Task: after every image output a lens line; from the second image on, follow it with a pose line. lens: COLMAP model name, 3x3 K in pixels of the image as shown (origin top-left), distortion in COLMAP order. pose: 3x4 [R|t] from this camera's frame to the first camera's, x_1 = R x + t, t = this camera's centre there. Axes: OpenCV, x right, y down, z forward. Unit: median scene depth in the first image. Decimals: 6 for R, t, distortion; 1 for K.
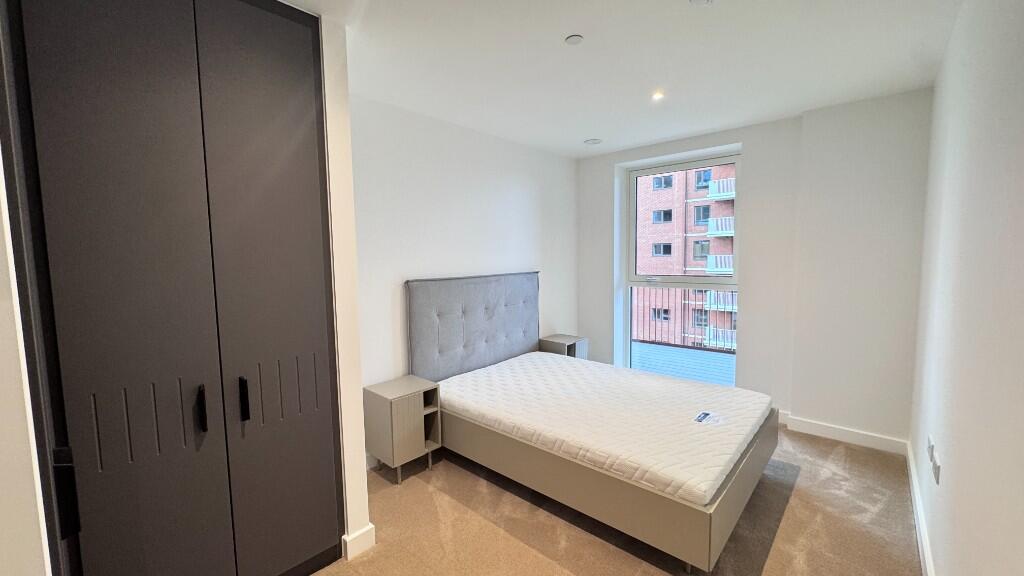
lens RADIAL K [[409.1, 0, 512.0], [0, 409.1, 288.0], [0, 0, 1]] dist [-0.000828, -0.000485]
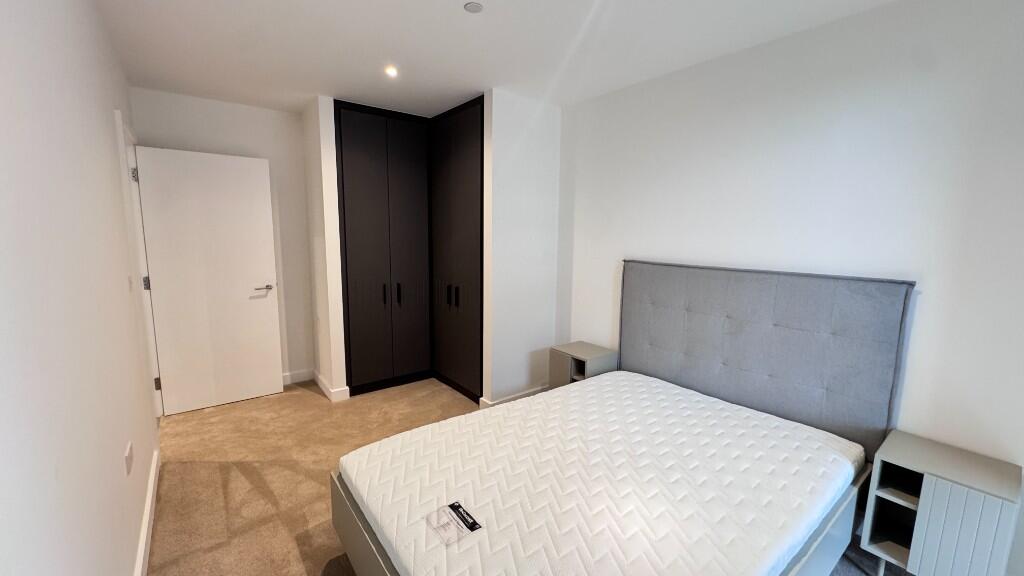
lens RADIAL K [[409.1, 0, 512.0], [0, 409.1, 288.0], [0, 0, 1]] dist [-0.000828, -0.000485]
pose [[-0.183188, 0.147116, -0.972008, 0.686295], [-0.092017, 0.981833, 0.165945, -0.080430], [0.978762, 0.119840, -0.166322, 0.786816]]
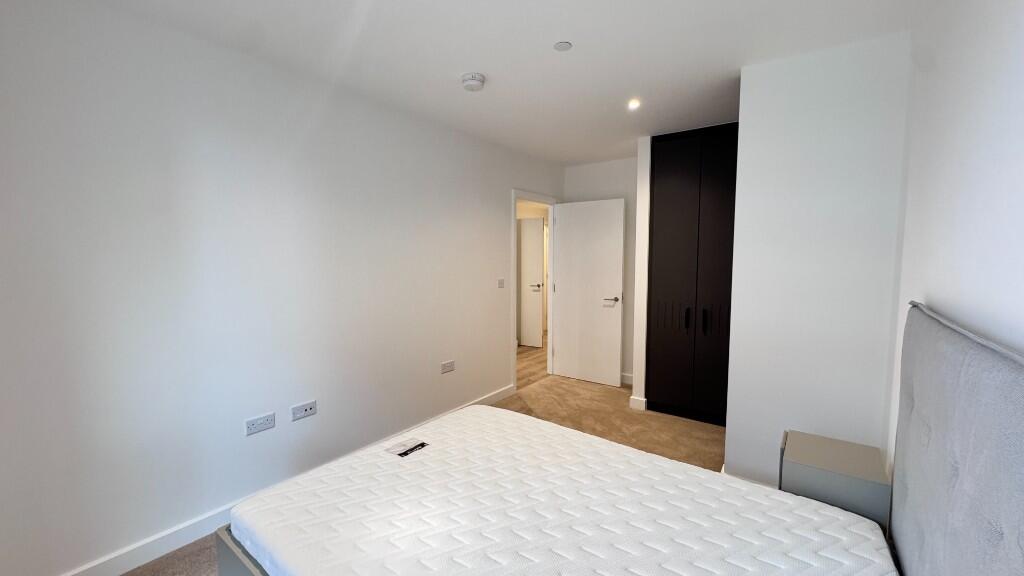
lens RADIAL K [[409.1, 0, 512.0], [0, 409.1, 288.0], [0, 0, 1]] dist [-0.000828, -0.000485]
pose [[-0.993840, 0.025667, -0.107814, 0.271386], [0.007352, 0.985938, 0.166952, -0.107749], [0.110583, 0.165130, -0.980053, 1.226801]]
